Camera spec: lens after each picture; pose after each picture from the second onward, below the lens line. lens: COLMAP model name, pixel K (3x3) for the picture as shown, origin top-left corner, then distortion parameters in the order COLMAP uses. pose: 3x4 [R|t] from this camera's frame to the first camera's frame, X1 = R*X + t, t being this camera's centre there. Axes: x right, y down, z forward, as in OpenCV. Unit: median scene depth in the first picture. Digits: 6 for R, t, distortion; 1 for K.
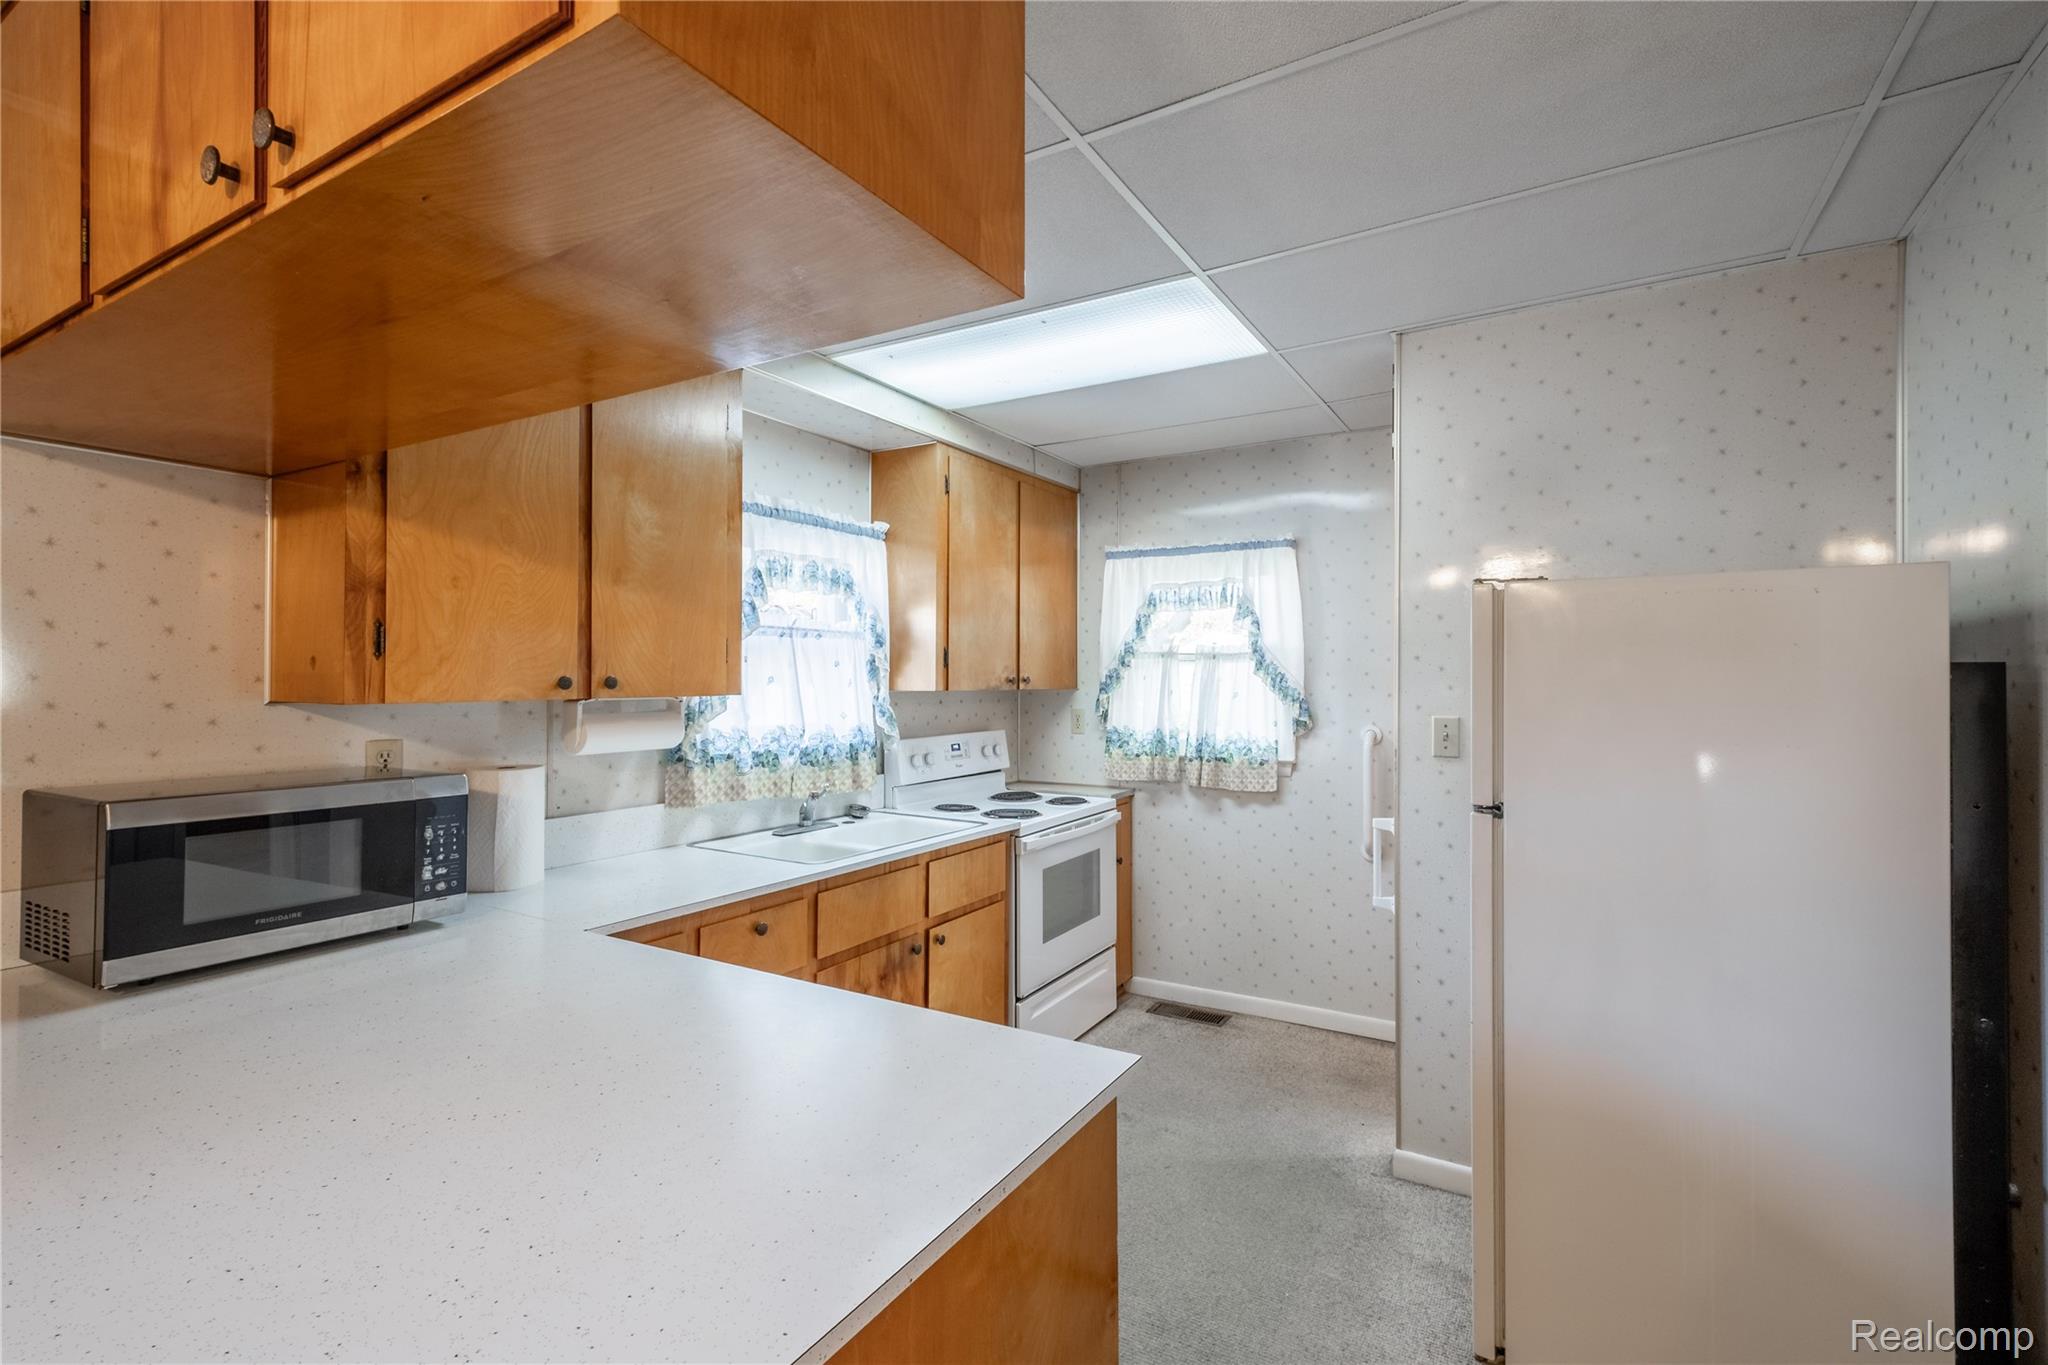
lens RADIAL K [[874.3, 0, 1077.5], [0, 874.3, 675.8], [0, 0, 1]] dist [0.005281, -0.000147]
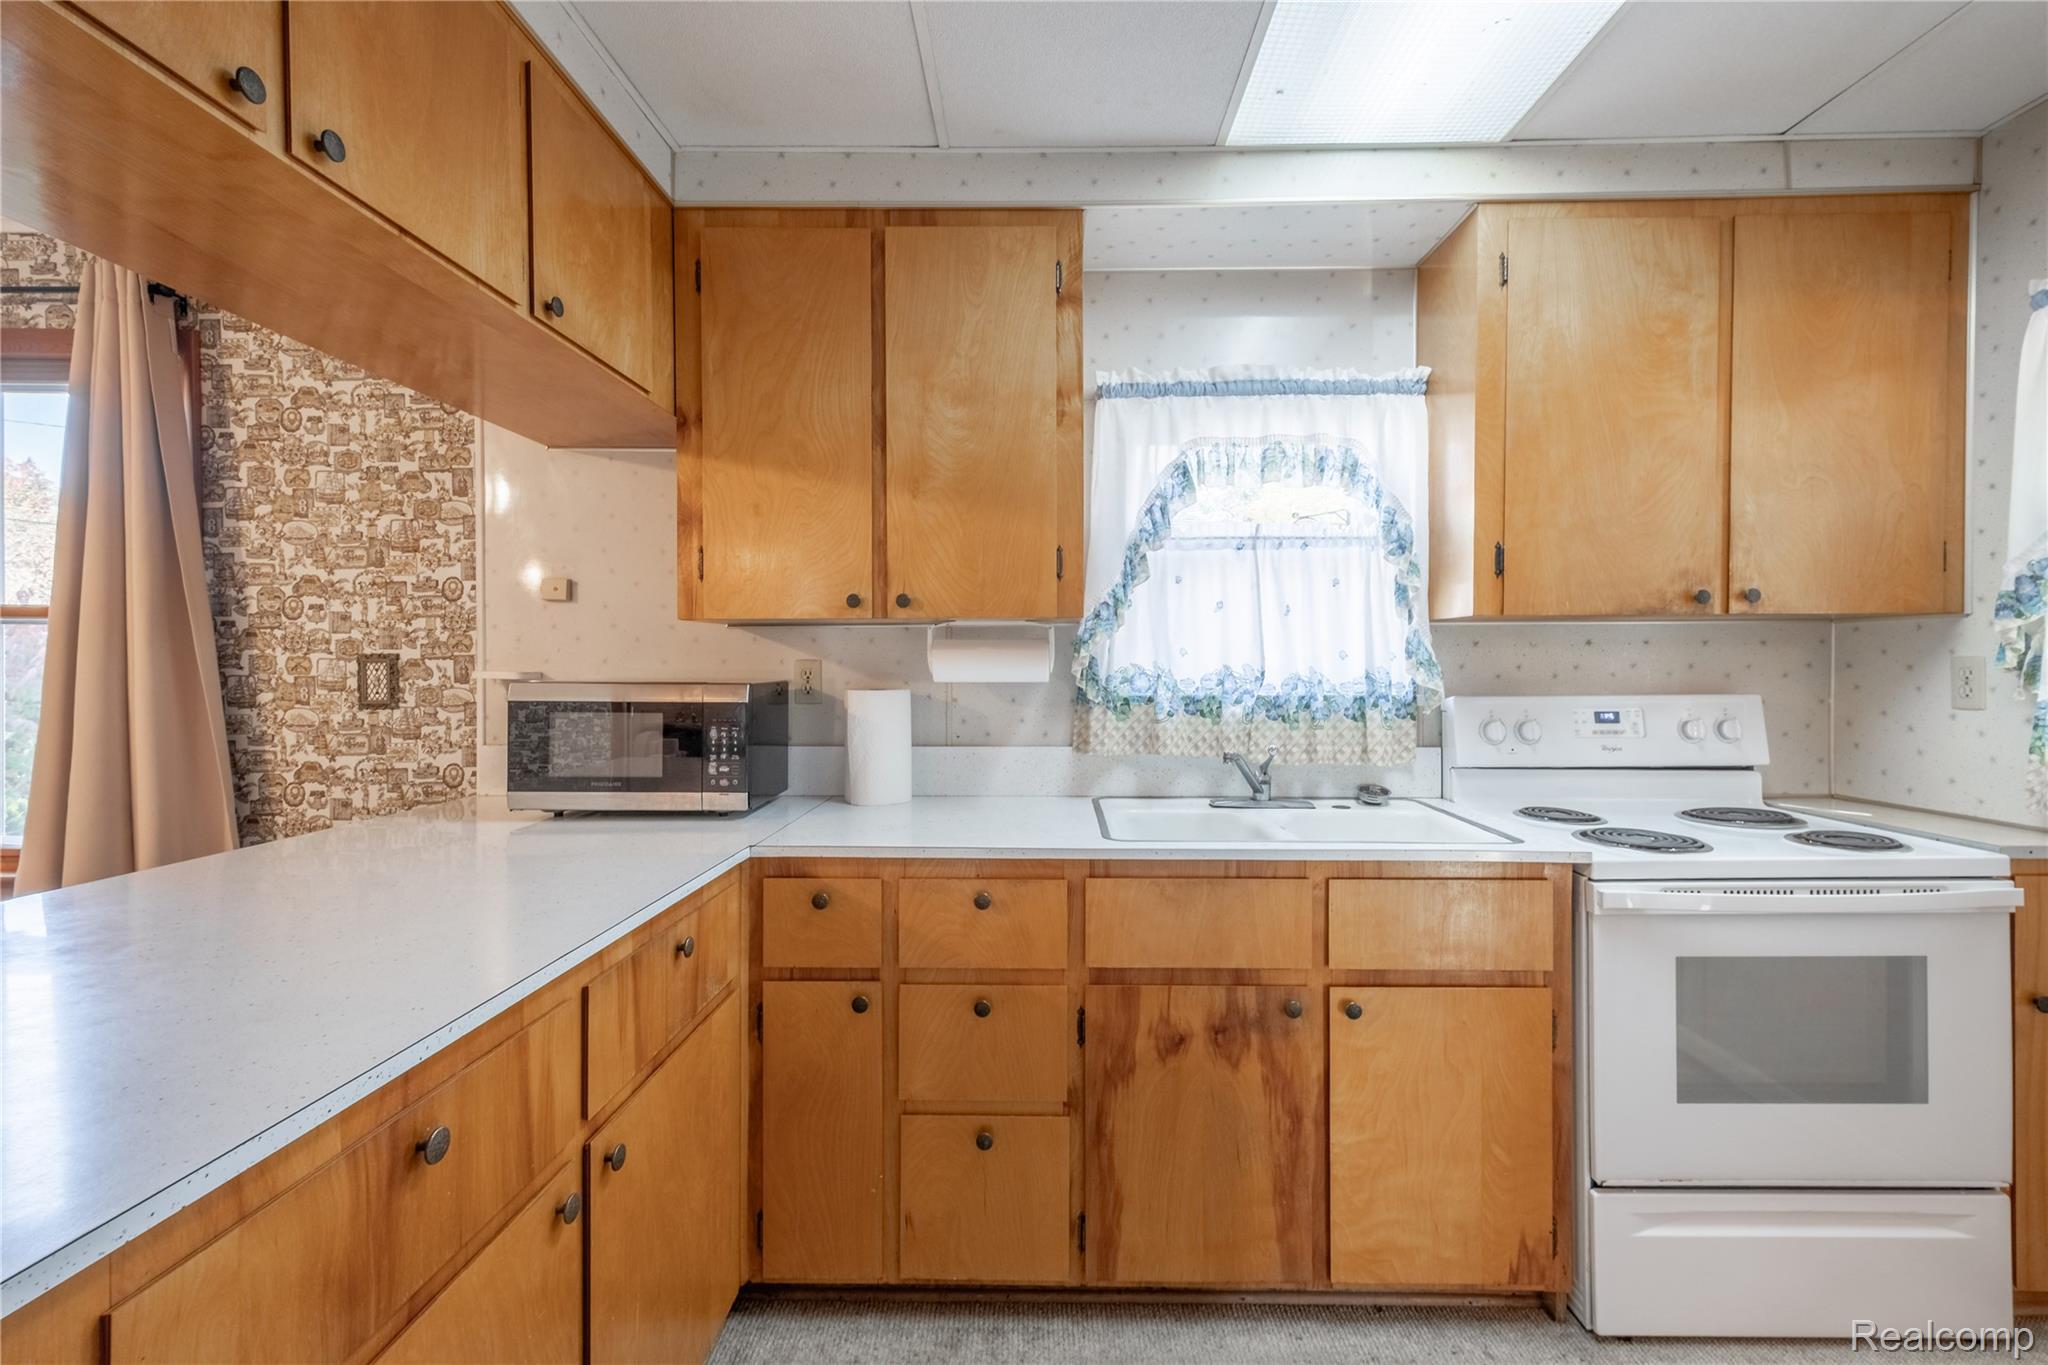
lens RADIAL K [[874.3, 0, 1031.9], [0, 874.3, 673.1], [0, 0, 1]] dist [0.005281, -0.000147]
pose [[0.475222, 0.006745, -0.879840, 0.246981], [0.007744, 0.999900, 0.011848, 0.052058], [0.879832, -0.012444, 0.475123, 0.466446]]
